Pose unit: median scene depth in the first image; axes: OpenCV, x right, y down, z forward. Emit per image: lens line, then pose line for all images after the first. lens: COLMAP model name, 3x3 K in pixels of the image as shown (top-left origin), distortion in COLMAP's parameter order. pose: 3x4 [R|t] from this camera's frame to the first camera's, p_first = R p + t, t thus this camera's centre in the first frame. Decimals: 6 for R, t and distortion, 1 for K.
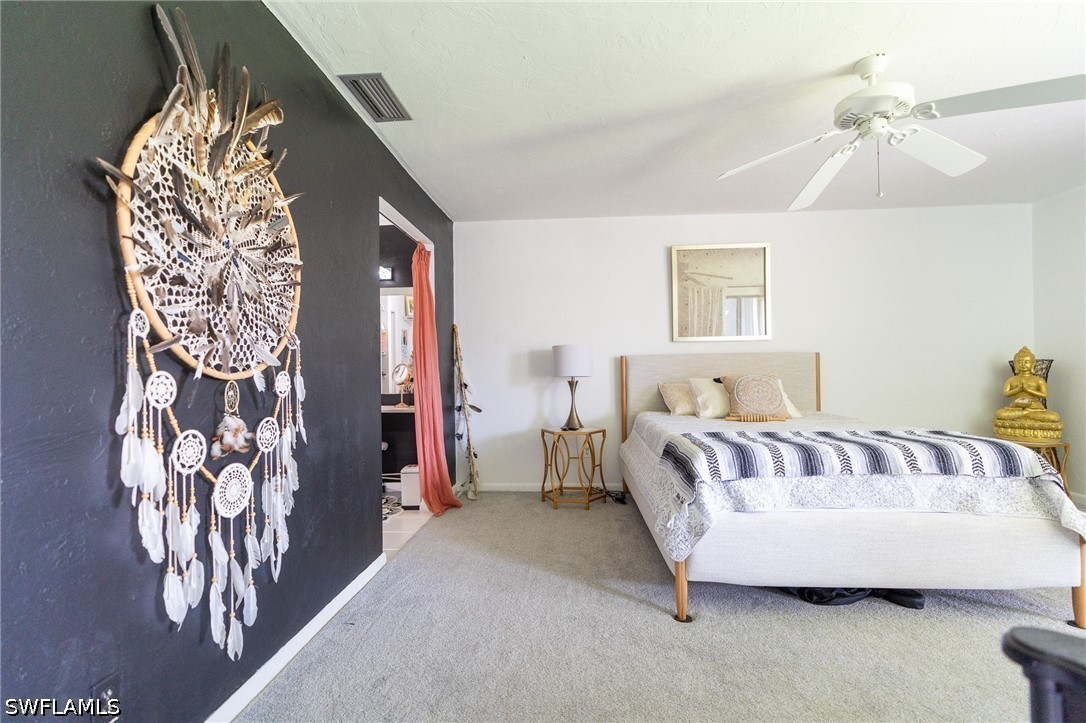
lens RADIAL K [[503.7, 0, 543.0], [0, 503.7, 361.5], [0, 0, 1]] dist [-0.003277, 0.000180]
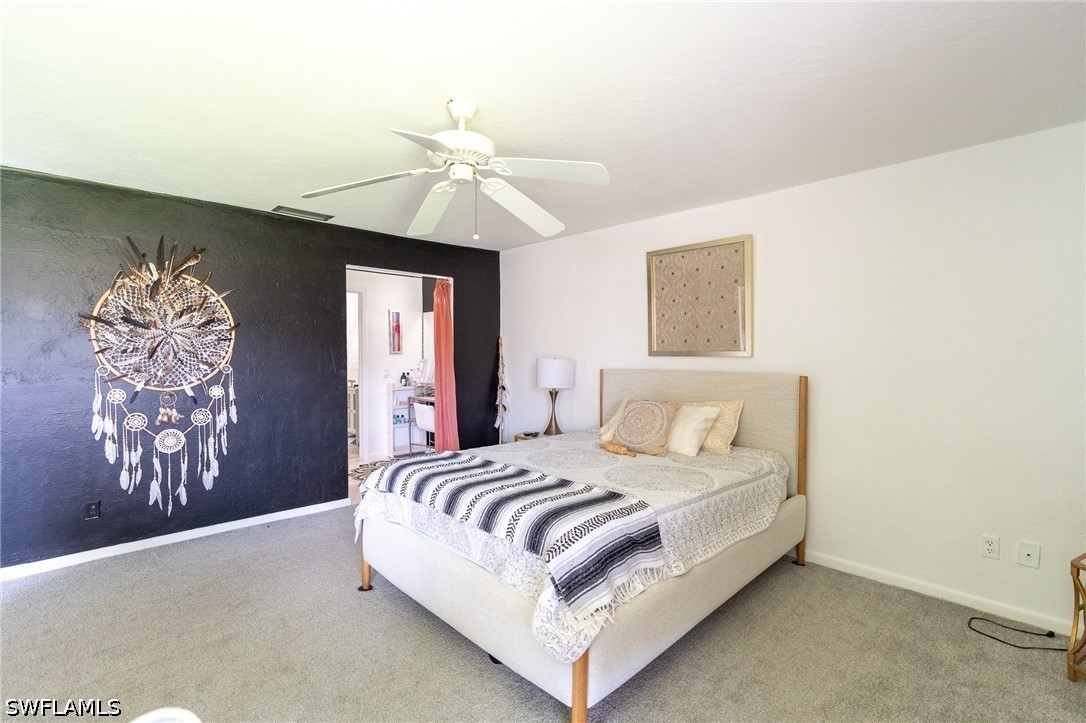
lens RADIAL K [[503.7, 0, 543.0], [0, 503.7, 361.5], [0, 0, 1]] dist [-0.003277, 0.000180]
pose [[0.728812, 0.028580, -0.684117, 1.935821], [-0.000535, 0.999152, 0.041172, -0.171181], [0.684714, -0.029641, 0.728209, 0.495892]]
